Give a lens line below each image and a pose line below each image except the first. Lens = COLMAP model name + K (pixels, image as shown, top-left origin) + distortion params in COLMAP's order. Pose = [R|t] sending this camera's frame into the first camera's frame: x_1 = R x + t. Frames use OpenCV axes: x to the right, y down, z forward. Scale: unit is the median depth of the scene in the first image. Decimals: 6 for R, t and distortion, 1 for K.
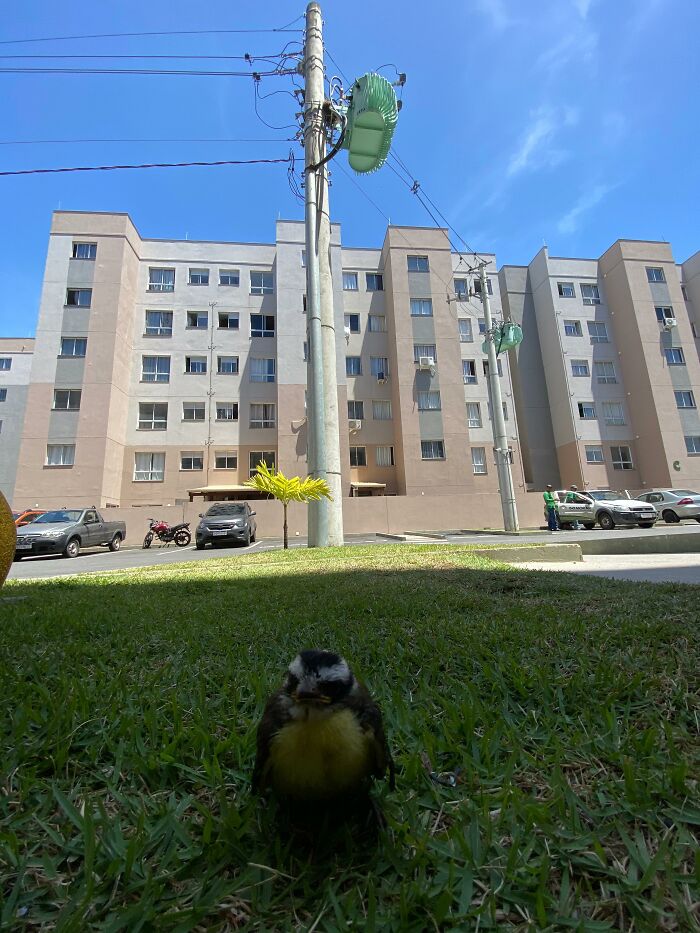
lens RADIAL K [[378.0, 0, 350.0], [0, 378.0, 462.8], [0, 0, 1]] dist [0.009605, -0.012963]
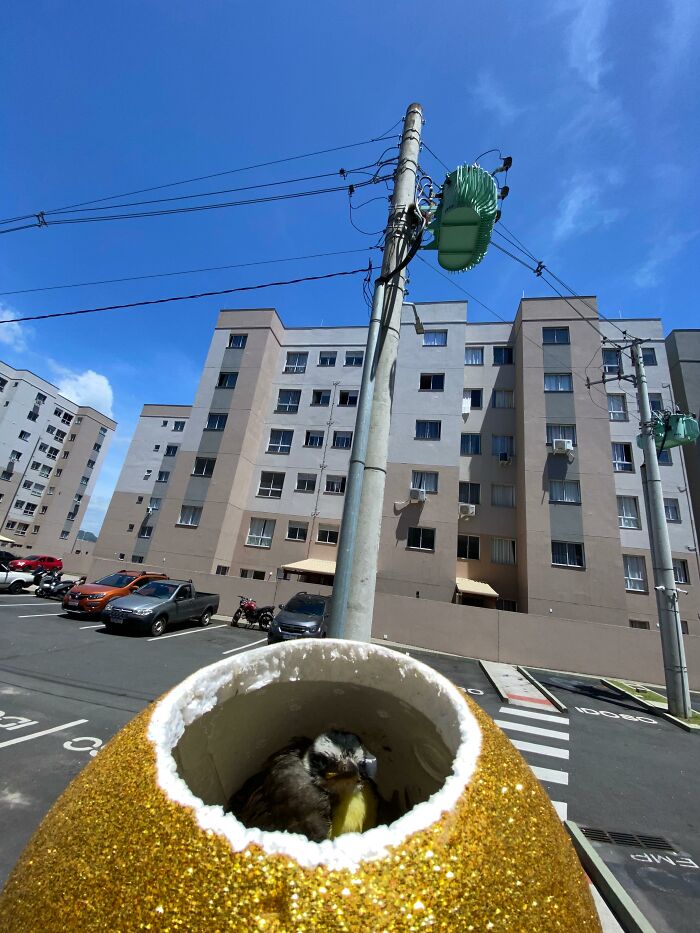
lens RADIAL K [[378.0, 0, 347.2], [0, 378.0, 466.9], [0, 0, 1]] dist [0.009605, -0.012963]
pose [[0.941447, 0.060560, -0.331679, 0.114888], [-0.107058, 0.986521, -0.123753, -0.212672], [0.319714, 0.152015, 0.935240, 0.205483]]
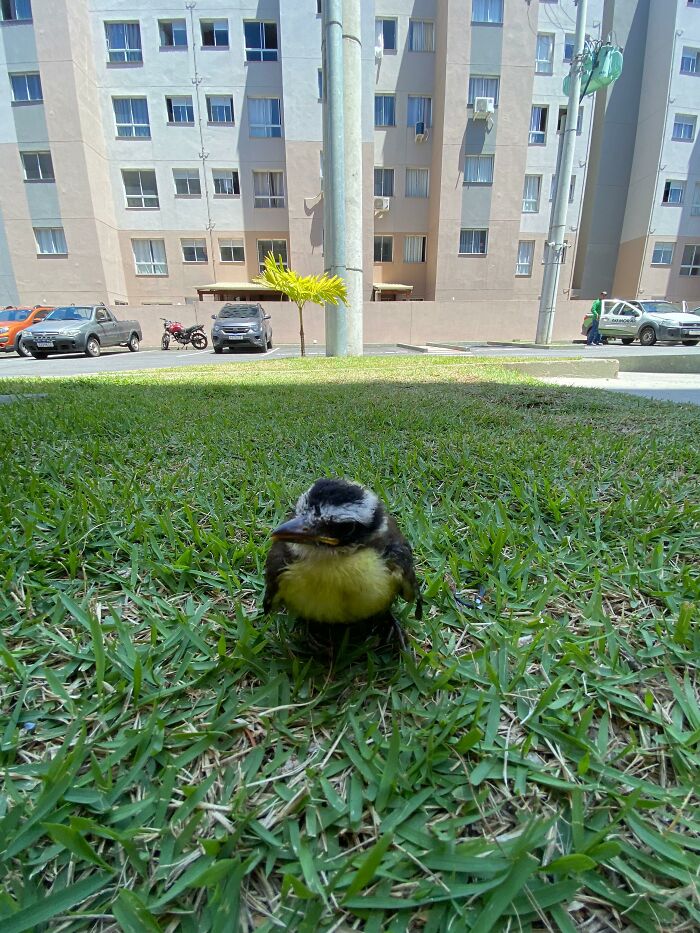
lens RADIAL K [[378.0, 0, 350.3], [0, 378.0, 462.4], [0, 0, 1]] dist [0.009605, -0.012963]
pose [[0.998380, 0.044013, -0.036062, -0.000986], [-0.021631, 0.879773, 0.474901, 0.002607], [0.052628, -0.473352, 0.879300, 0.009612]]
